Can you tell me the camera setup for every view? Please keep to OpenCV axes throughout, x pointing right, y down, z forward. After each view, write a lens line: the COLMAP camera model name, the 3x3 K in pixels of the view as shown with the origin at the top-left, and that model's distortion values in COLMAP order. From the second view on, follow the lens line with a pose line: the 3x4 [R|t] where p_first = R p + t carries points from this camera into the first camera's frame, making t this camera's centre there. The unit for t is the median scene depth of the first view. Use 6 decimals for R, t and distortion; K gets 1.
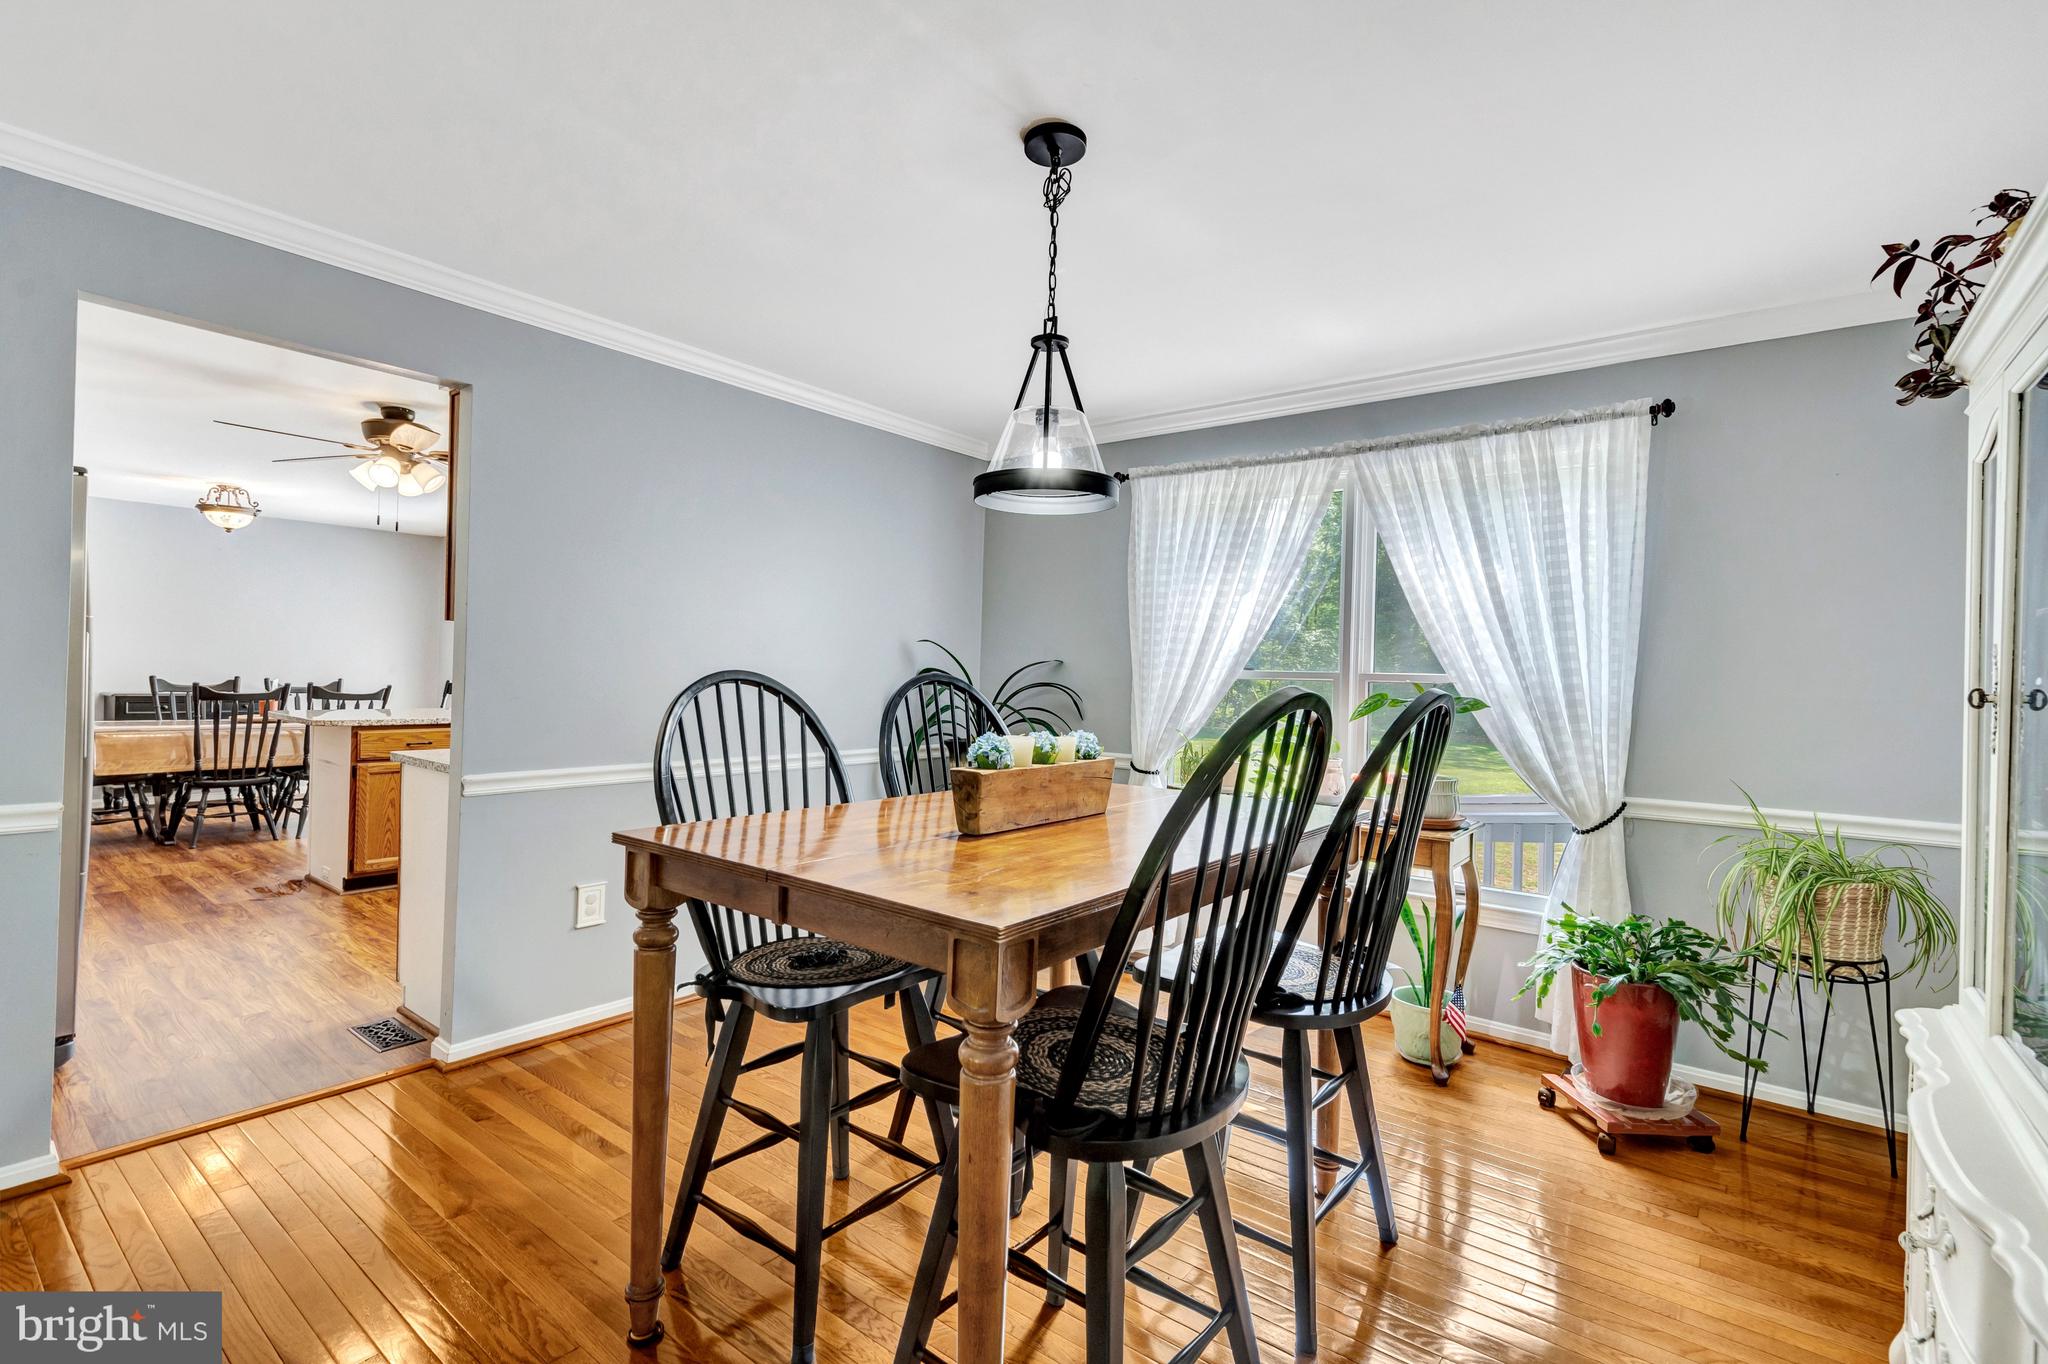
lens RADIAL K [[932.2, 0, 1028.1], [0, 932.2, 679.2], [0, 0, 1]] dist [-0.009888, 0.002307]
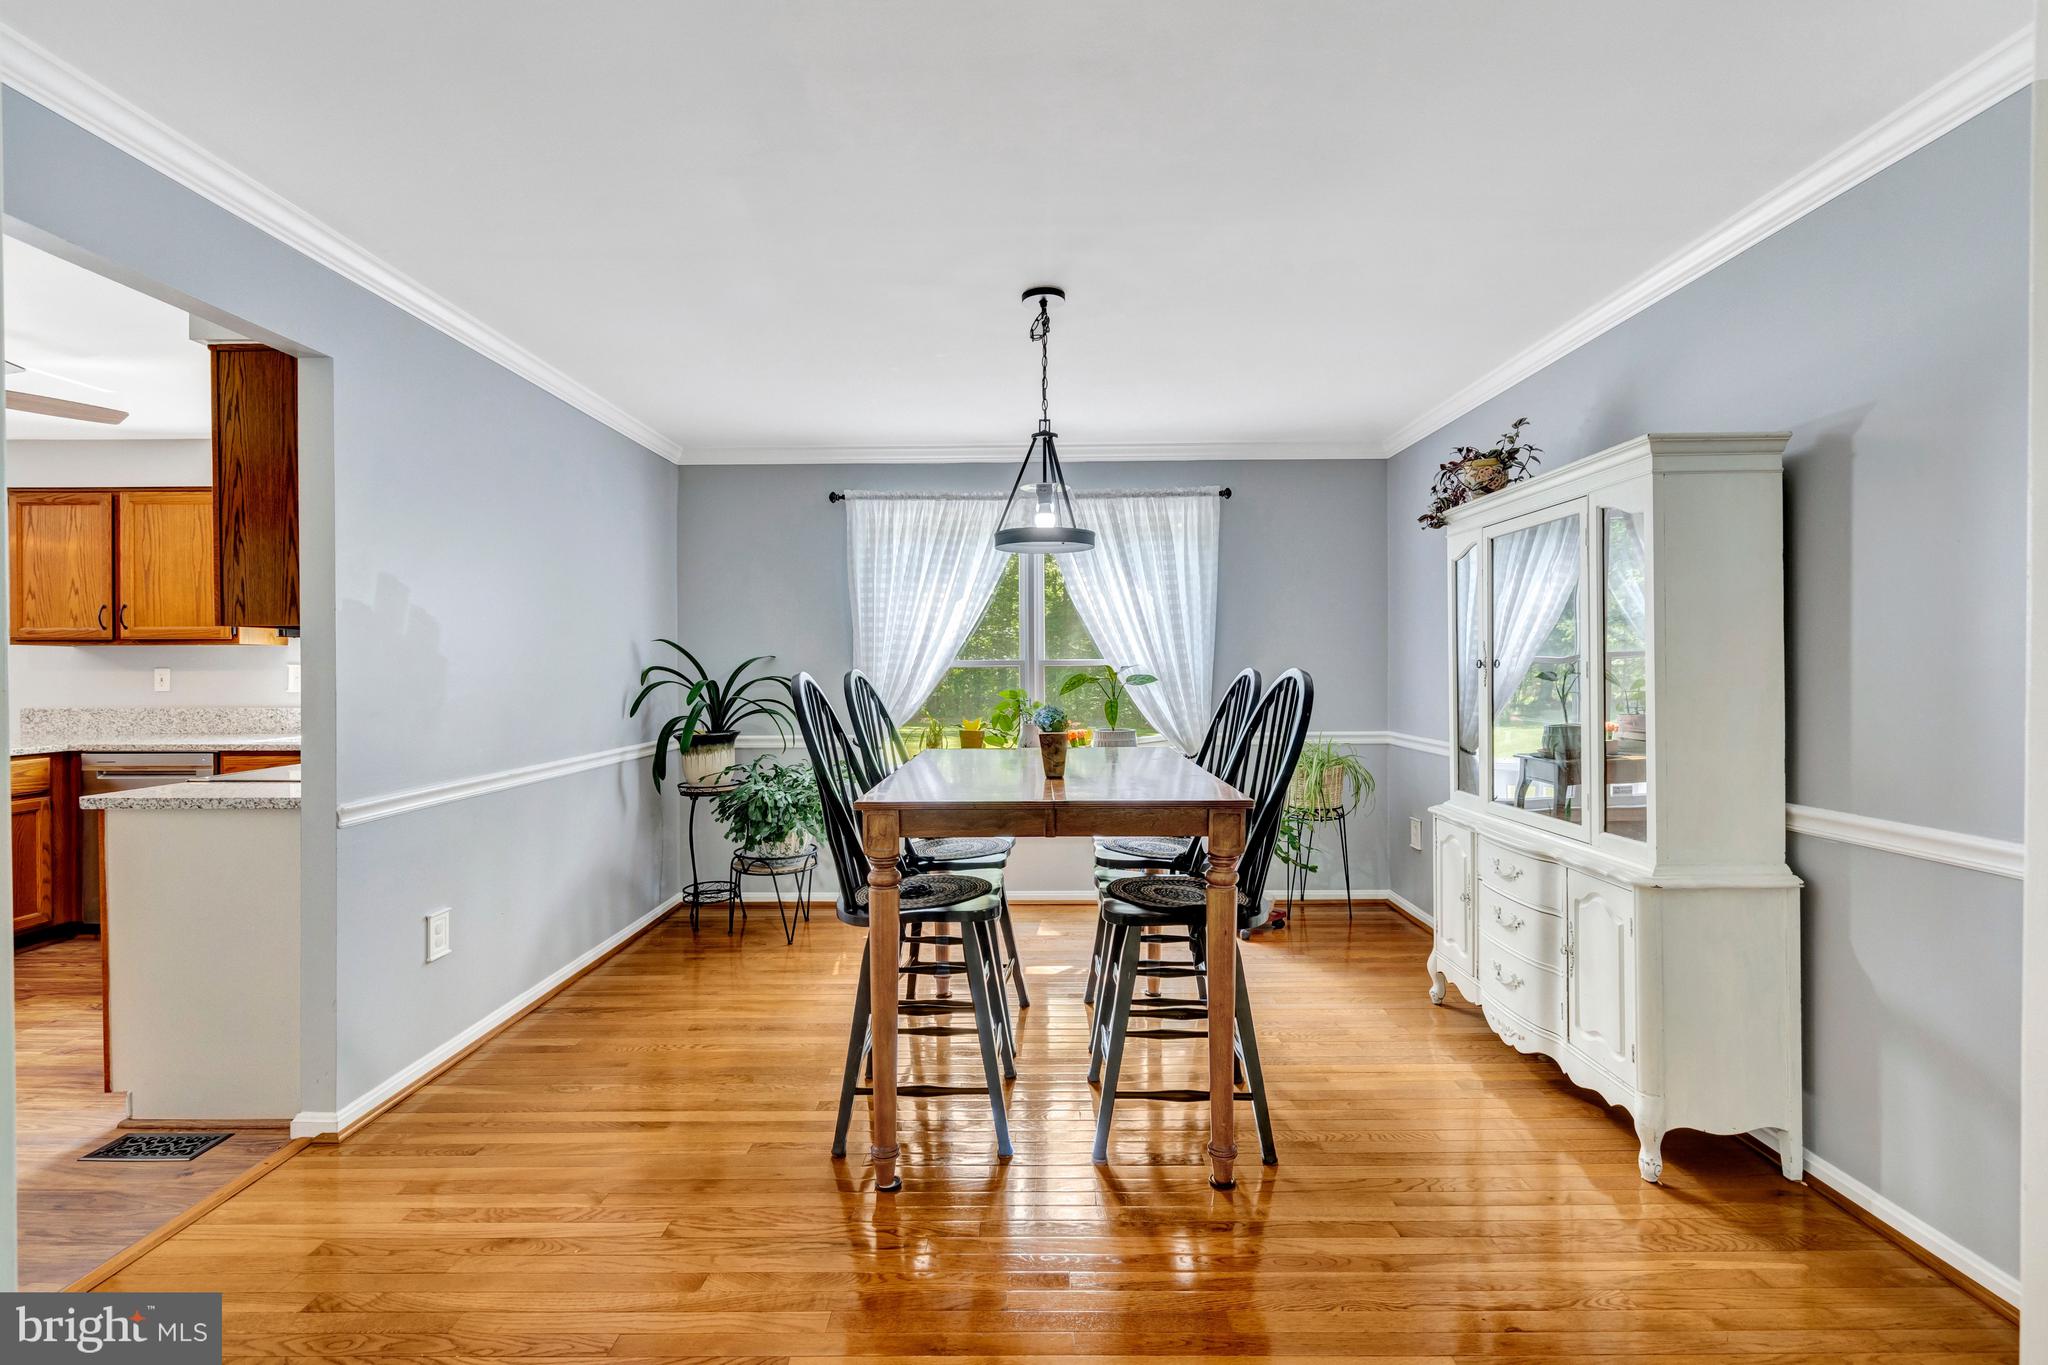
lens RADIAL K [[932.2, 0, 1025.5], [0, 932.2, 684.3], [0, 0, 1]] dist [-0.009888, 0.002307]
pose [[0.793622, -0.042319, 0.606938, -0.546367], [0.030694, 0.999093, 0.029528, -0.013792], [-0.607637, -0.004805, 0.794200, -0.079198]]
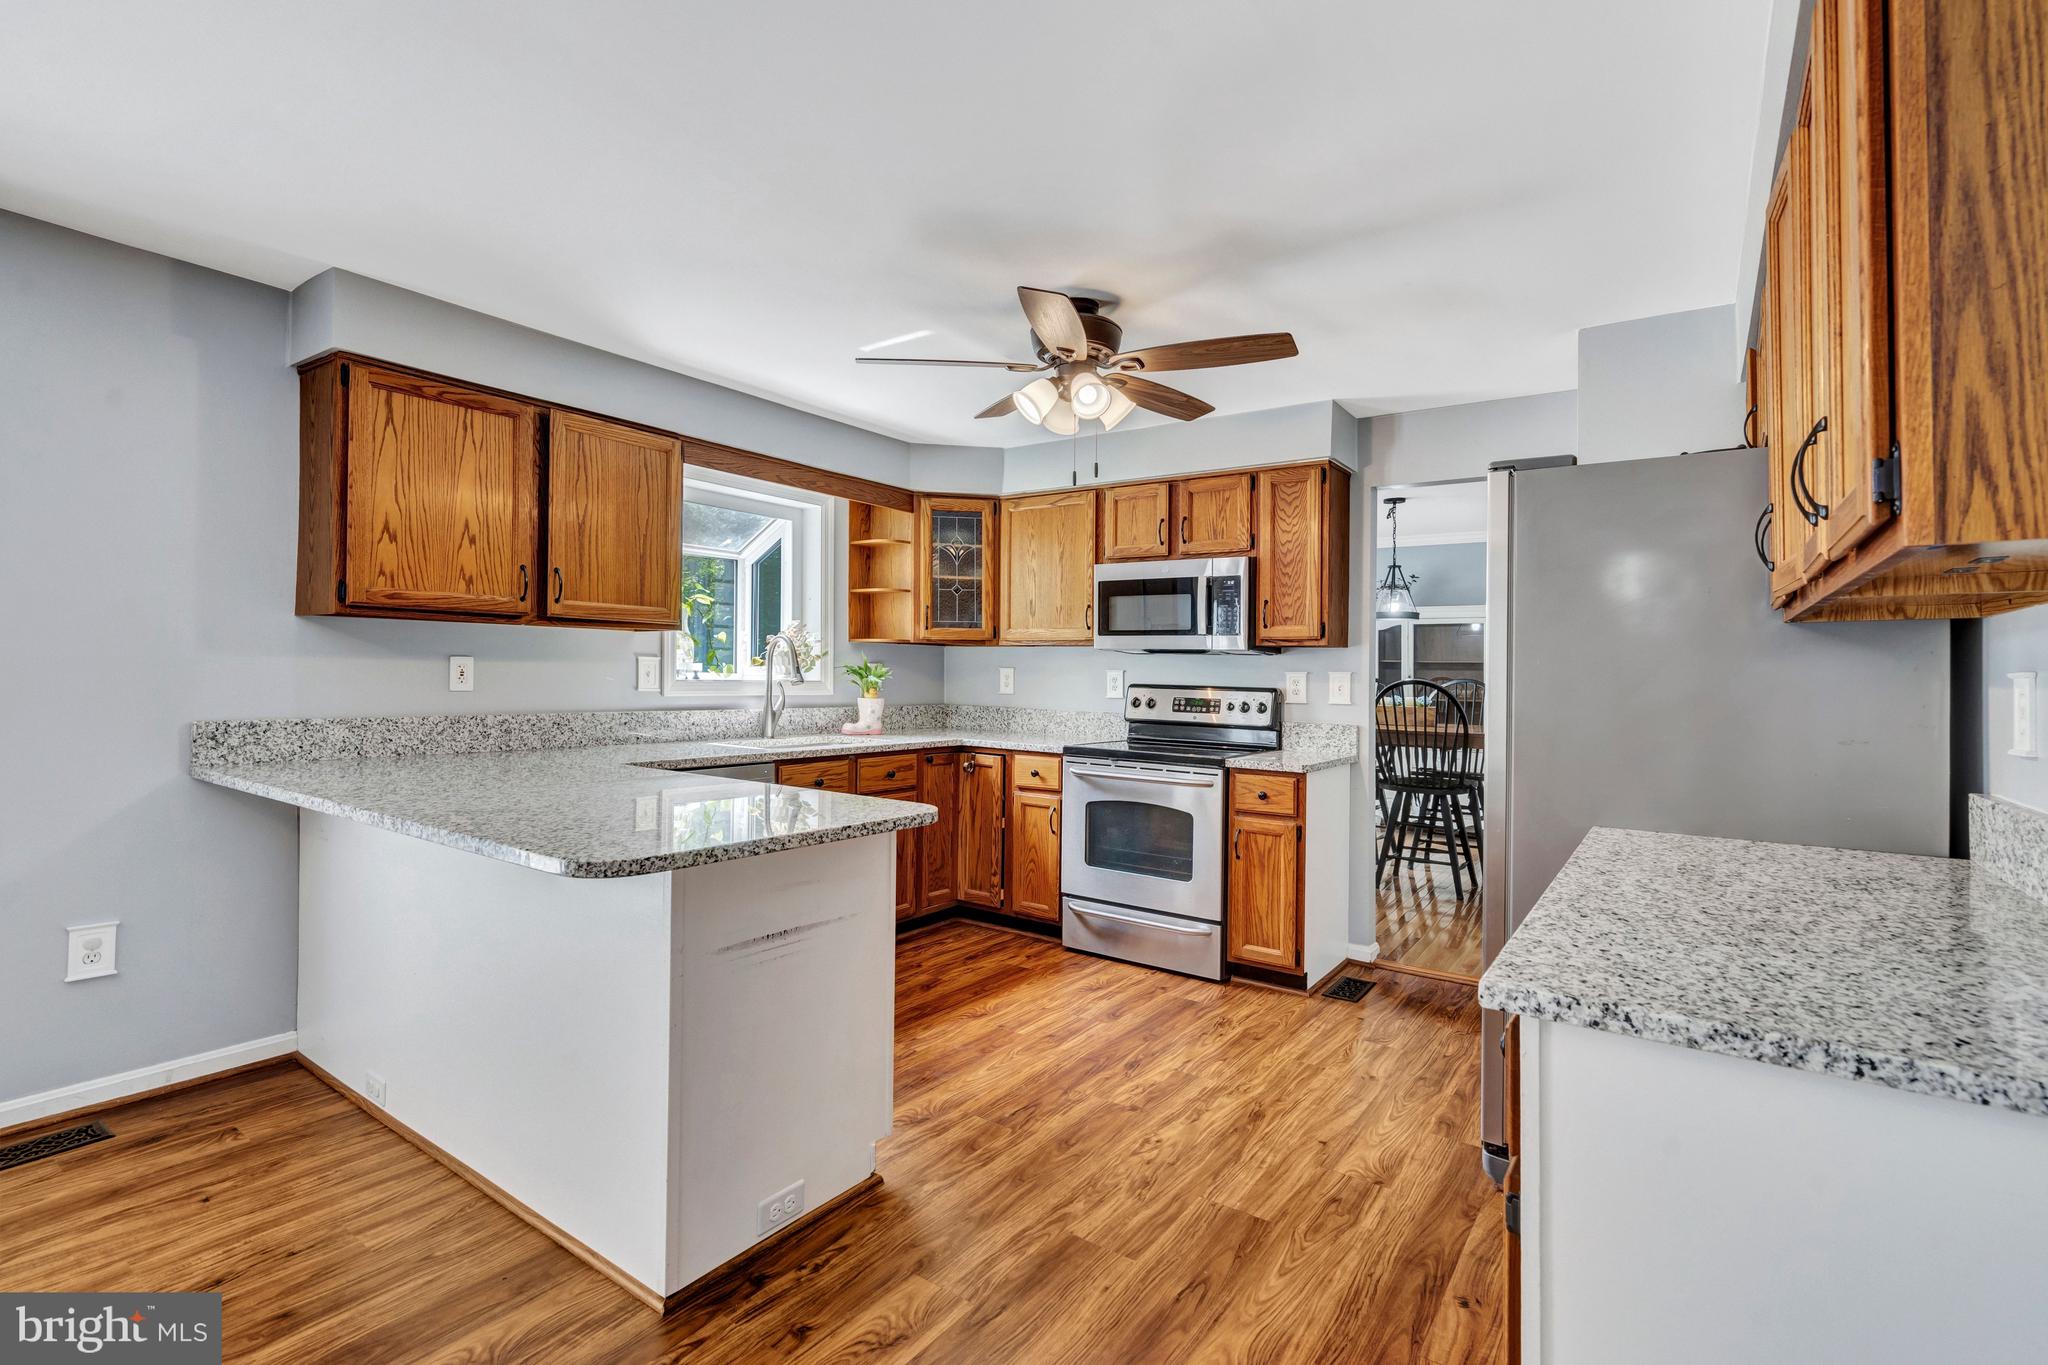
lens RADIAL K [[932.2, 0, 1016.0], [0, 932.2, 673.2], [0, 0, 1]] dist [-0.009888, 0.002307]
pose [[-0.030359, -0.023603, 0.999260, -1.809749], [-0.009359, 0.999684, 0.023328, -0.050581], [-0.999495, -0.008644, -0.030571, 1.420515]]
